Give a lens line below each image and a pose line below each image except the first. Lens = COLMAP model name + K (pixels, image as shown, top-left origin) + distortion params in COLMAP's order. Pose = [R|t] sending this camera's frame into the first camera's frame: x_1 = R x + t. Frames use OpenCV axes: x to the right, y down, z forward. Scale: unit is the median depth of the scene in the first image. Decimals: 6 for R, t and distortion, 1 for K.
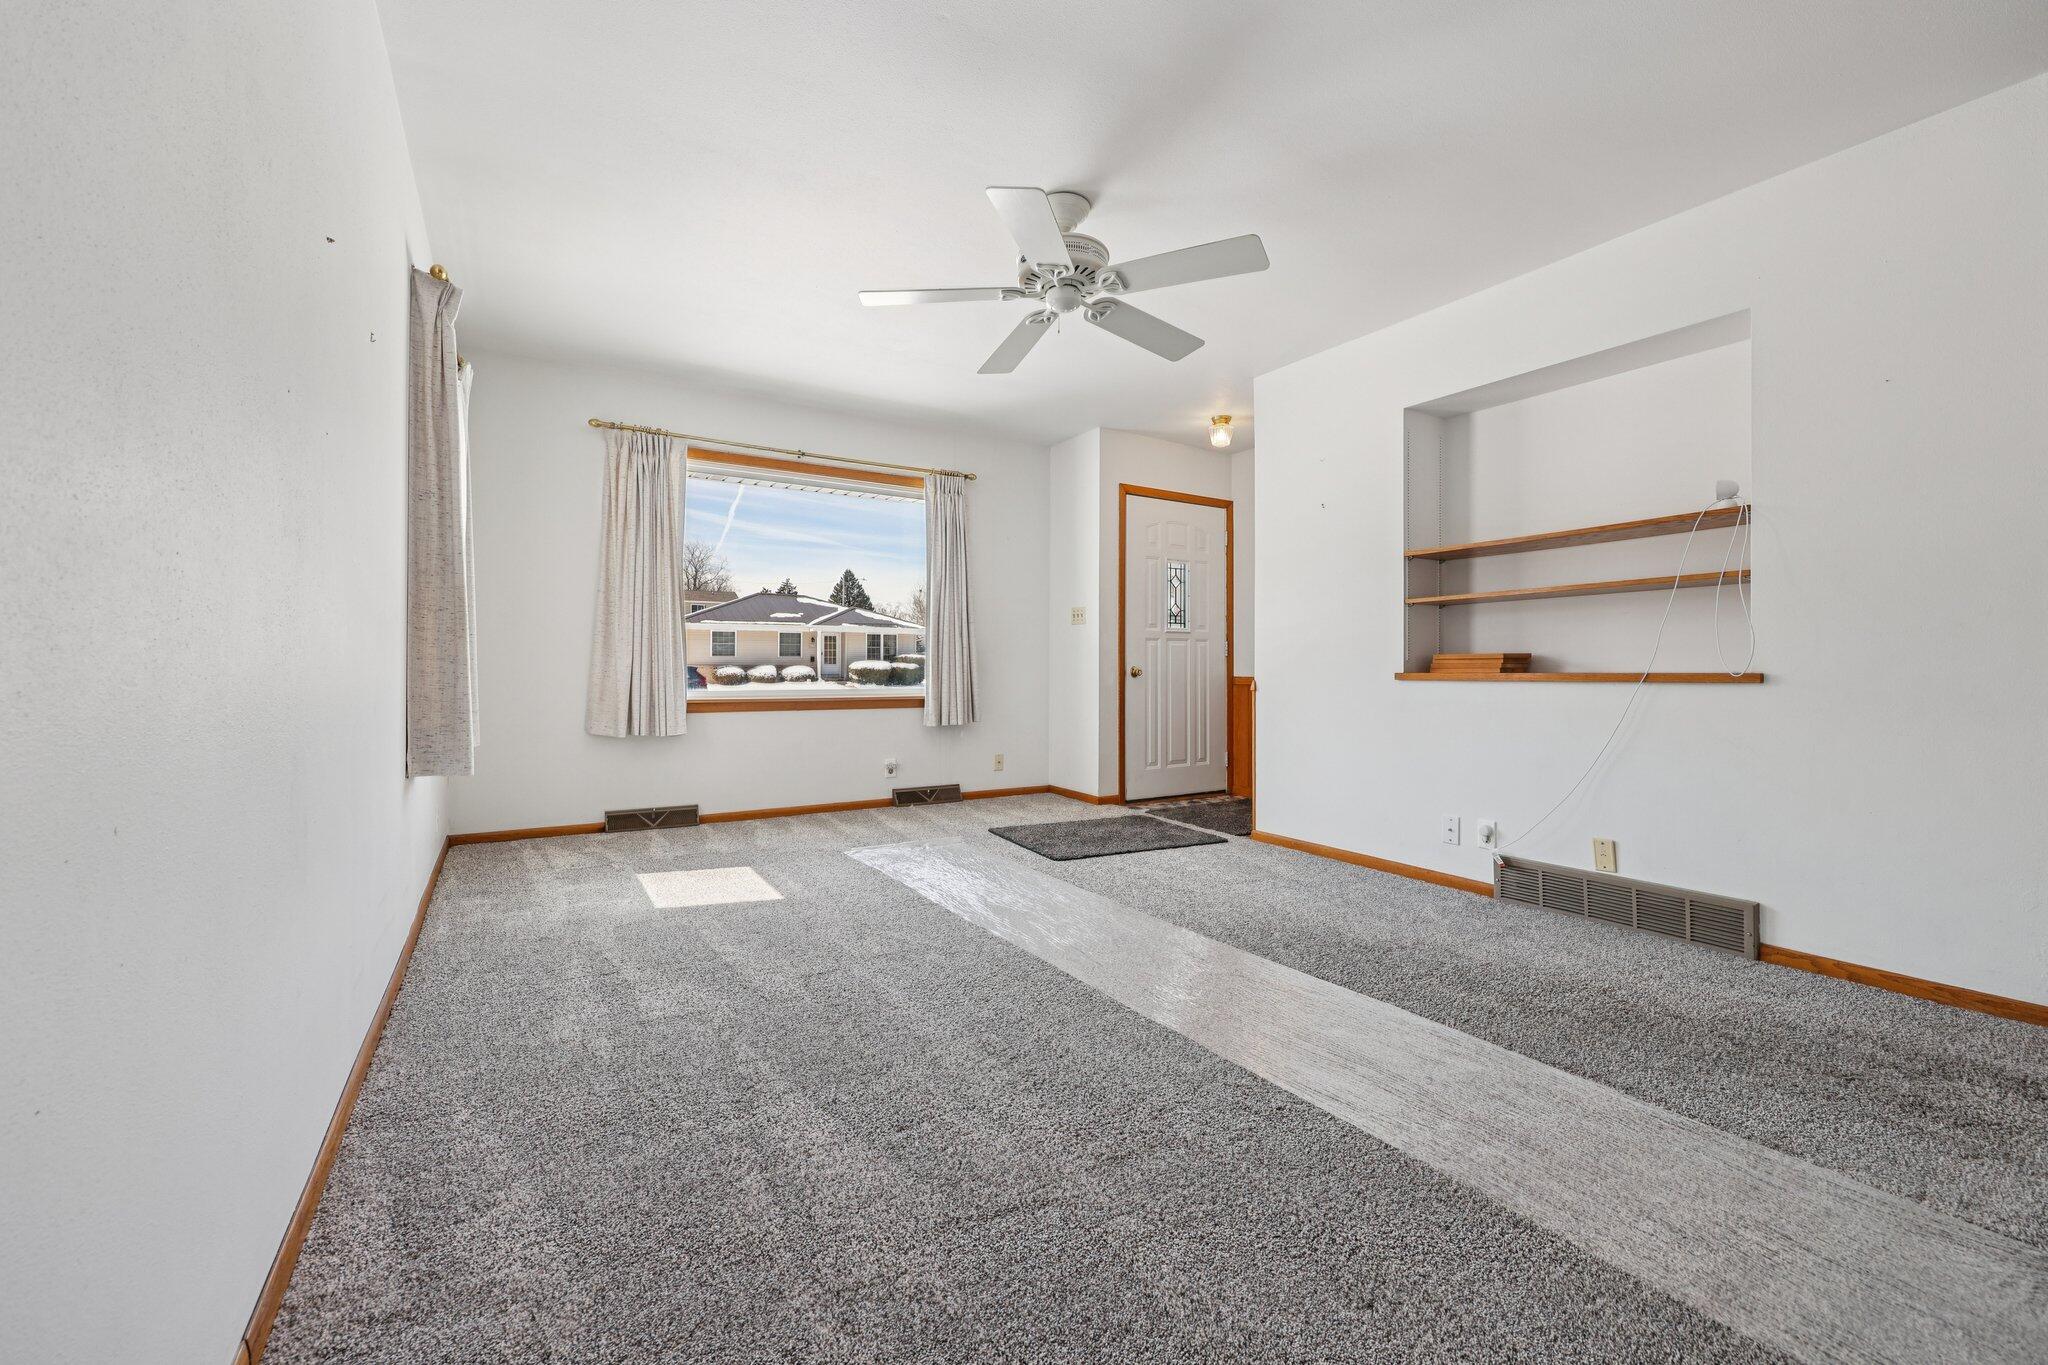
lens RADIAL K [[834.9, 0, 1017.3], [0, 834.9, 666.7], [0, 0, 1]] dist [0.004497, 0.000188]
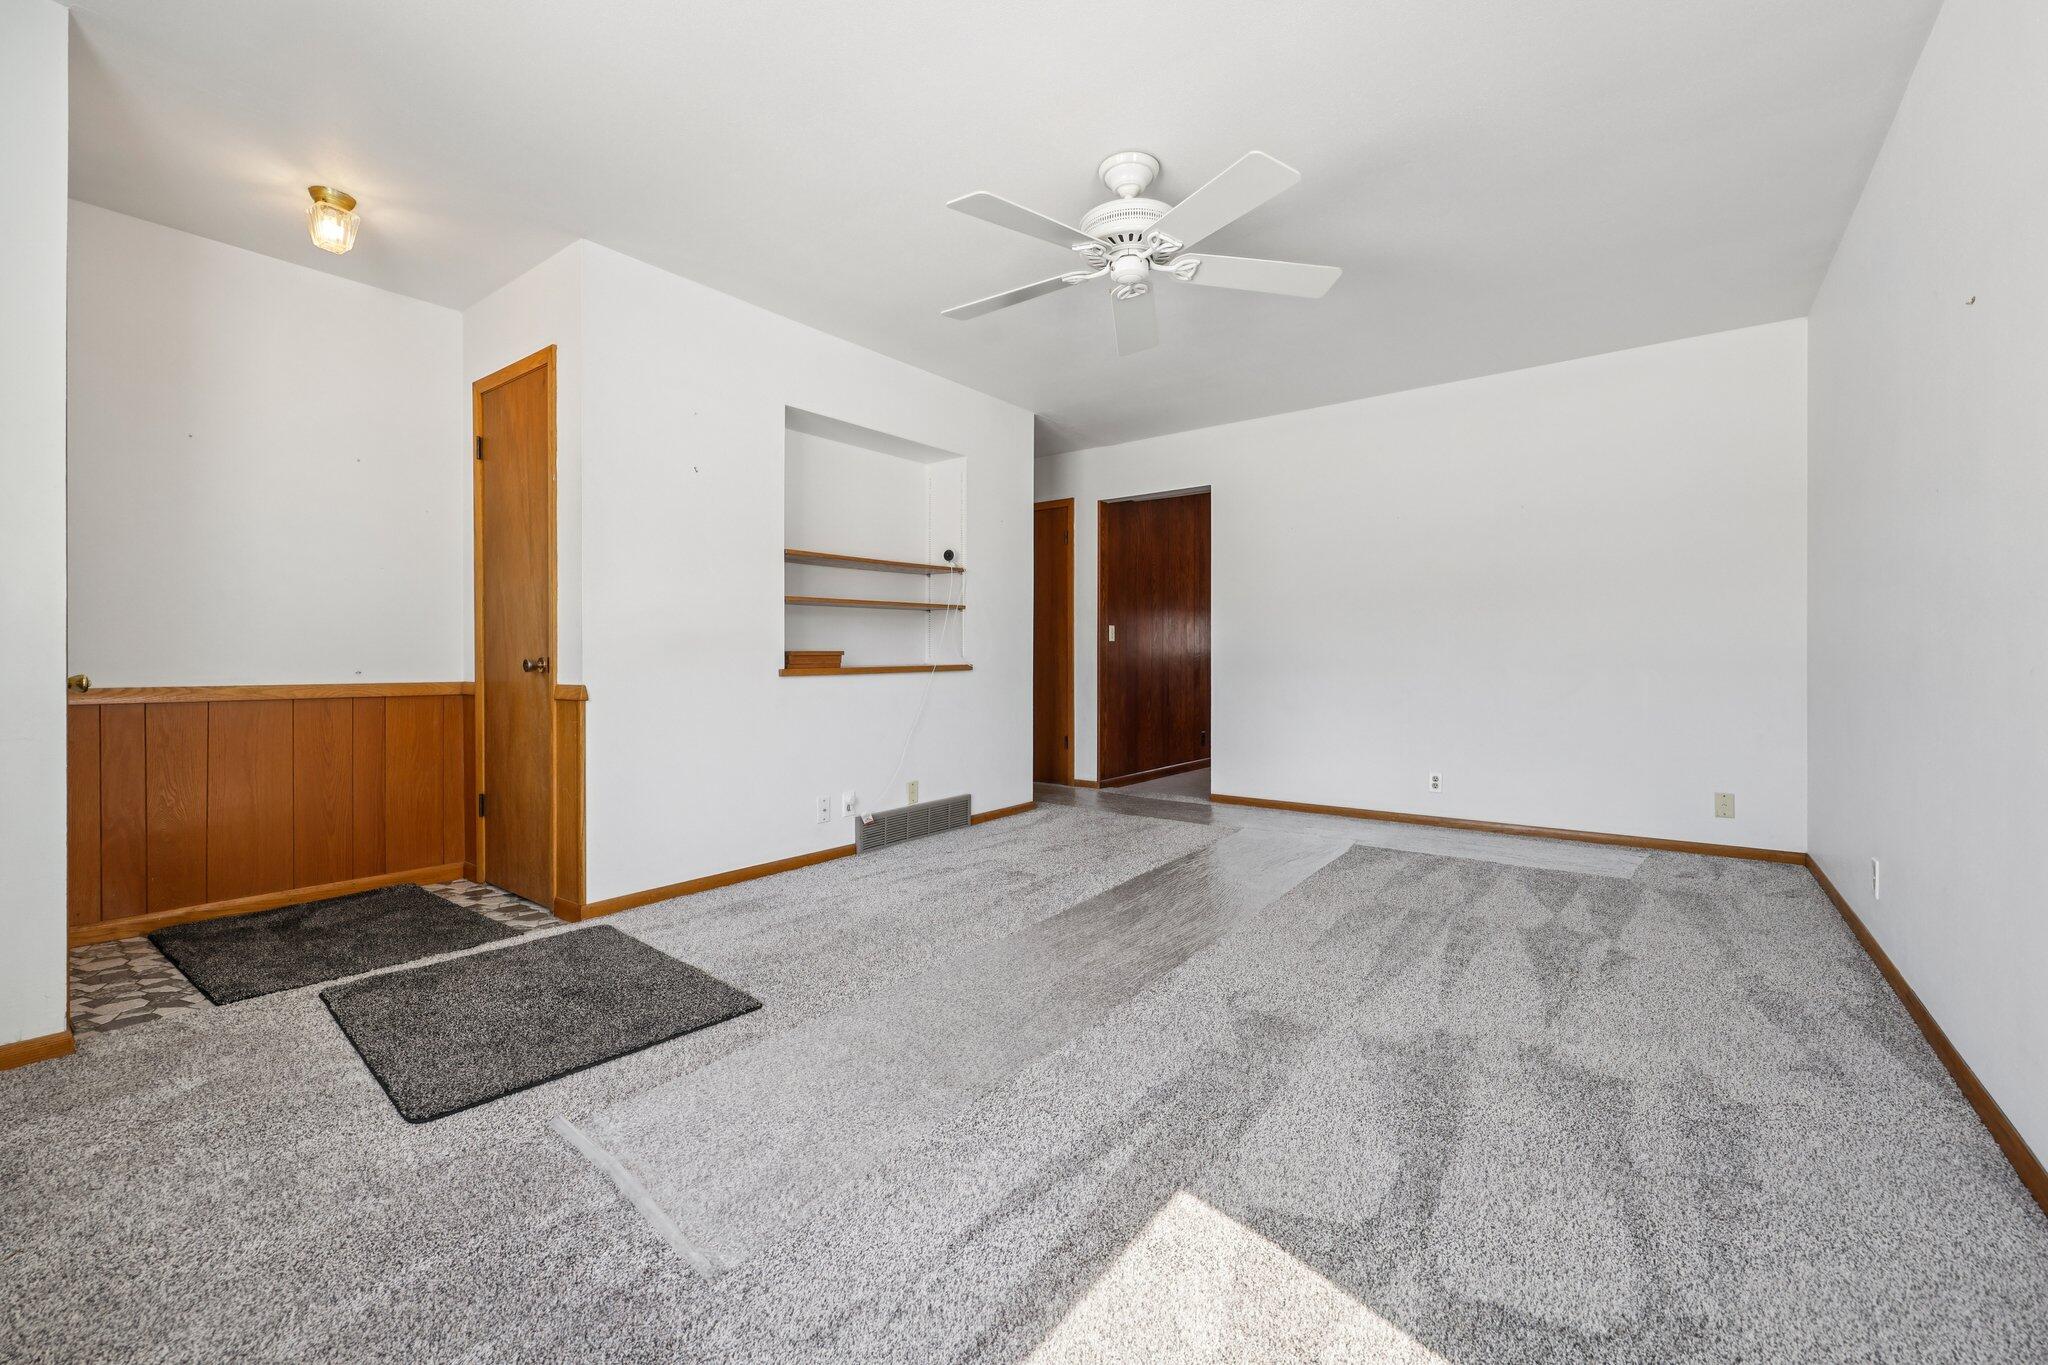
lens RADIAL K [[834.9, 0, 1024.7], [0, 834.9, 666.9], [0, 0, 1]] dist [0.004497, 0.000188]
pose [[-0.355544, -0.013222, 0.934566, -0.689755], [0.001527, 0.999890, 0.014727, -0.011543], [-0.934658, 0.006663, -0.355485, 1.302905]]
